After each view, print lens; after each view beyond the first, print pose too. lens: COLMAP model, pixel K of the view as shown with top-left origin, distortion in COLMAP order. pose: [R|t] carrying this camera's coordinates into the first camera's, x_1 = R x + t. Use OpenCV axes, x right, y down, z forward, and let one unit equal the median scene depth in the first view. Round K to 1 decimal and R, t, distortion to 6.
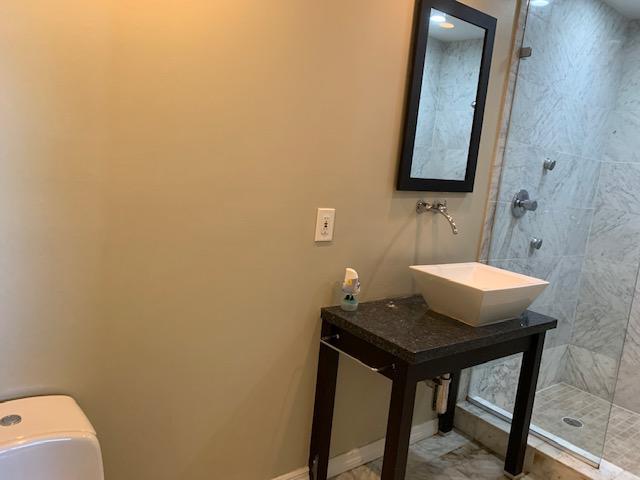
lens RADIAL K [[494.2, 0, 325.2], [0, 494.2, 236.6], [0, 0, 1]] dist [0.034660, -0.036859]
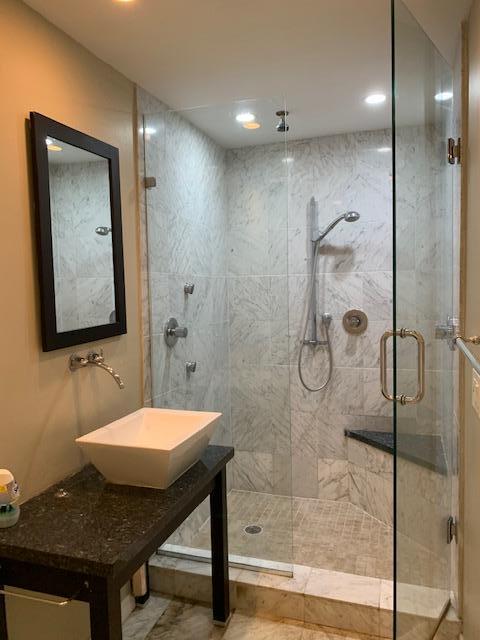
lens RADIAL K [[494.2, 0, 236.4], [0, 494.2, 317.6], [0, 0, 1]] dist [0.034660, -0.036859]
pose [[0.835825, -0.155153, 0.526616, -0.008610], [0.187636, 0.982203, -0.008429, -0.066697], [-0.515936, 0.105857, 0.850062, 0.110251]]
